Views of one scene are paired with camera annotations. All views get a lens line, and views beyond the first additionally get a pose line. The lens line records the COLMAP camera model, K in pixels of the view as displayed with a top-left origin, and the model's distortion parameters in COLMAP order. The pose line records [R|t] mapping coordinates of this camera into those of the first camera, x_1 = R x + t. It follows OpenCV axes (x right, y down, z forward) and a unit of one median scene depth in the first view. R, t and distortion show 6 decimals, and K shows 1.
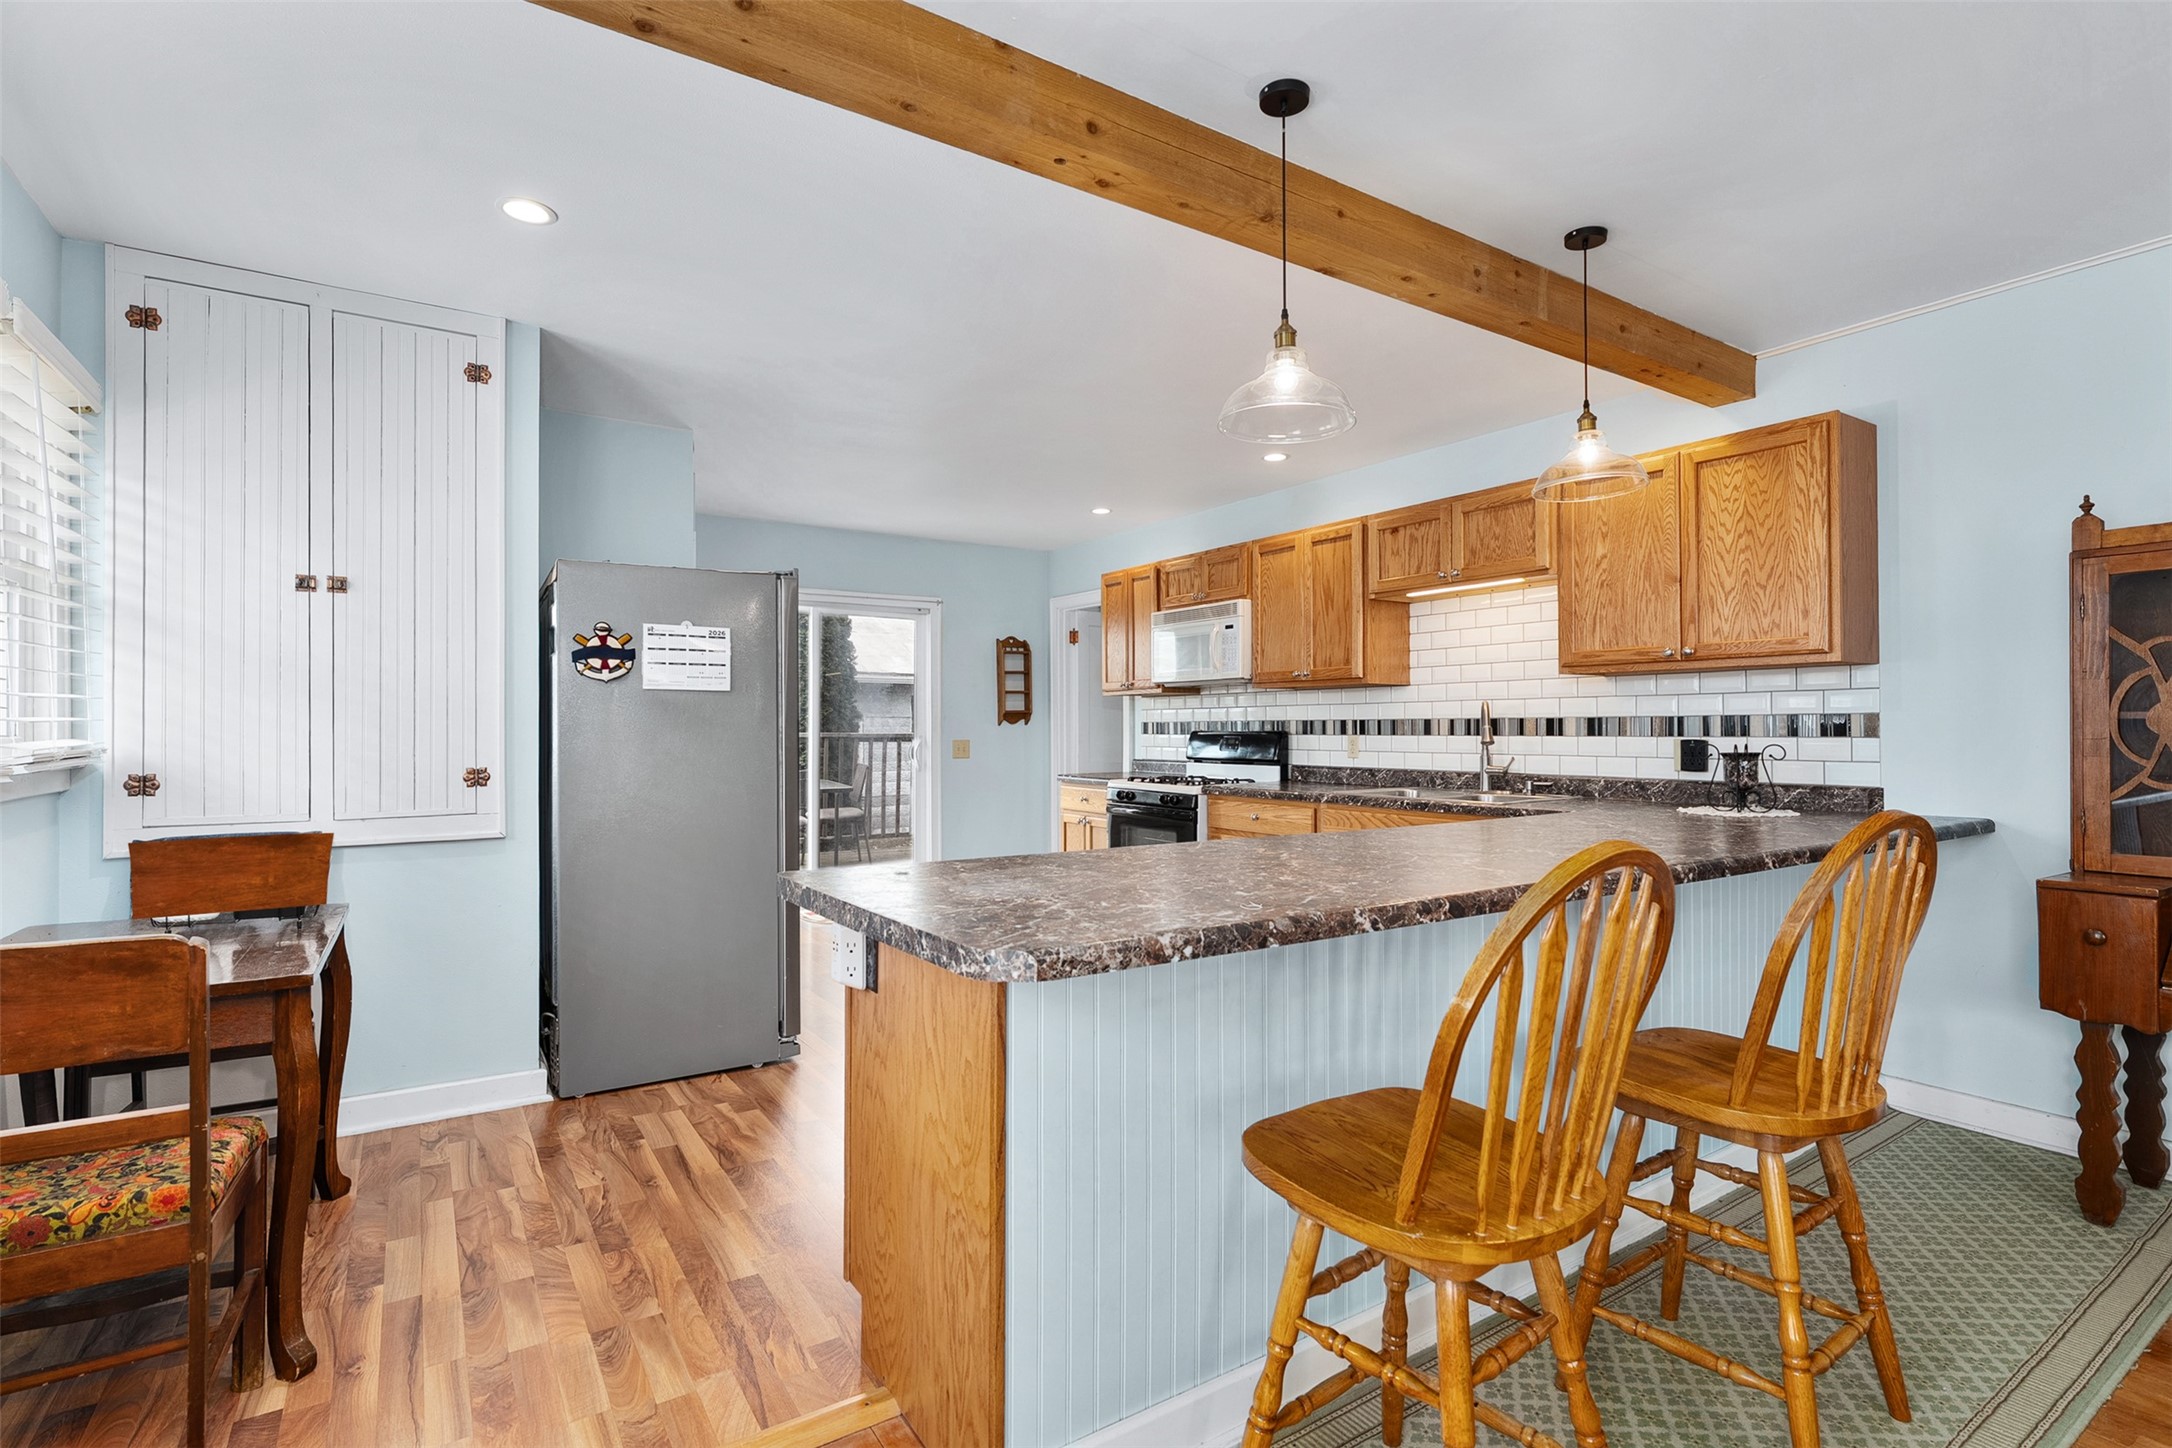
lens RADIAL K [[1006.8, 0, 1078.8], [0, 1006.8, 704.5], [0, 0, 1]] dist [0.000011, -0.001006]
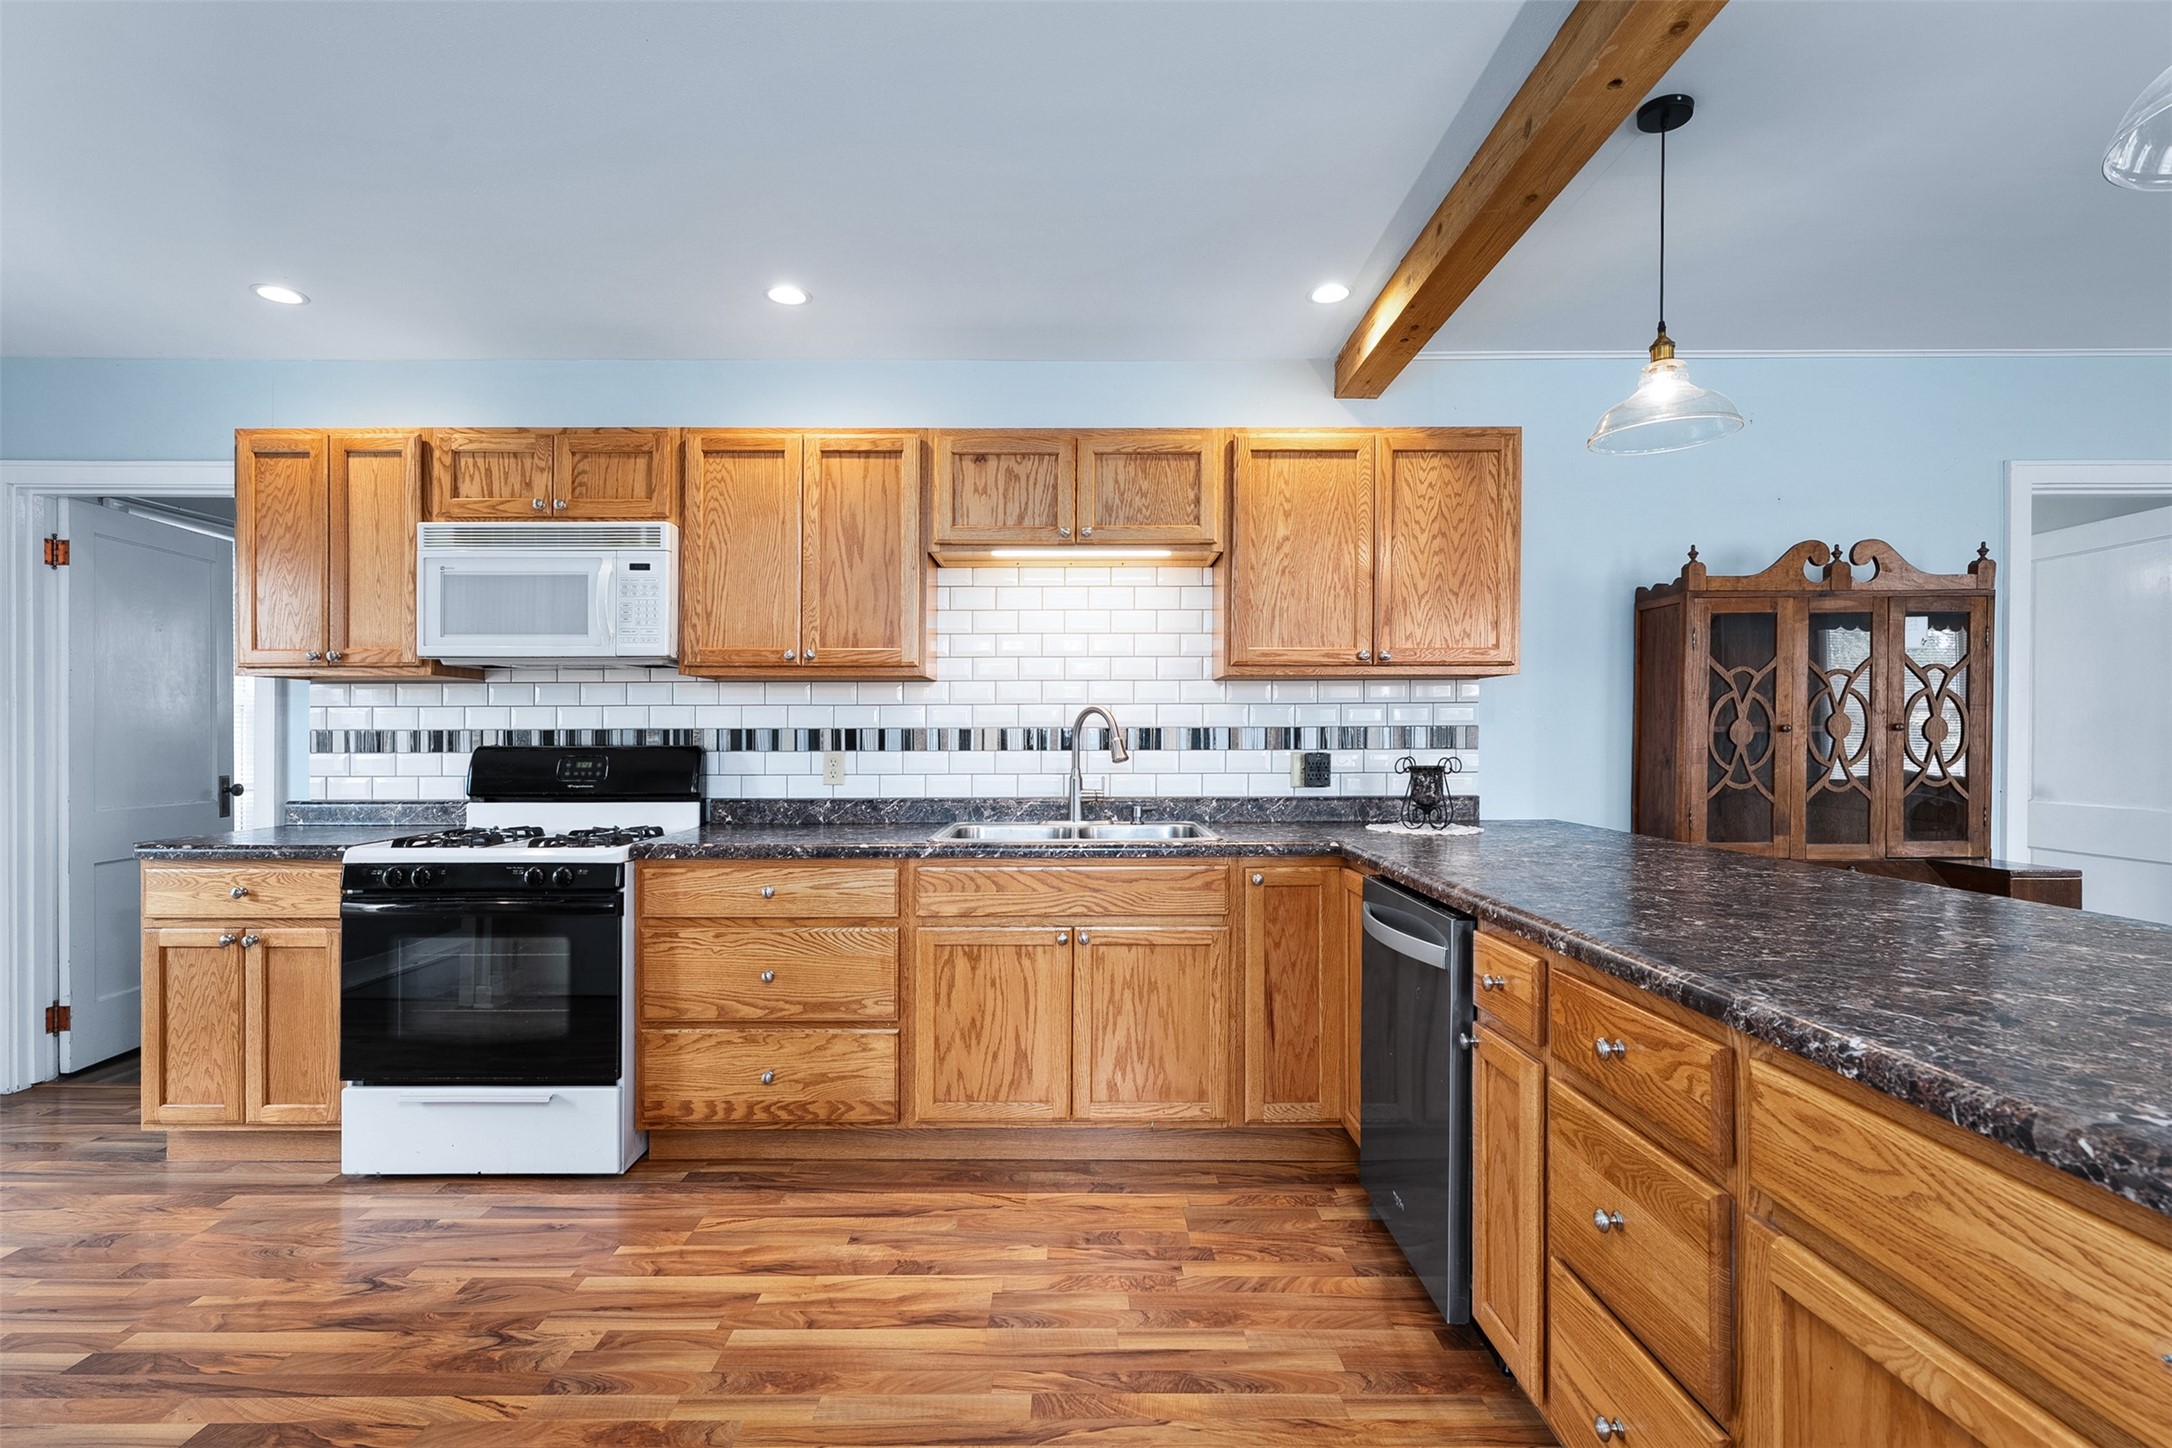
lens RADIAL K [[1006.8, 0, 1072.6], [0, 1006.8, 709.9], [0, 0, 1]] dist [0.000011, -0.001006]
pose [[0.547597, 0.019693, 0.836510, -0.236491], [-0.017683, 0.999772, -0.011960, 0.009132], [-0.836555, -0.008243, 0.547821, 0.570388]]
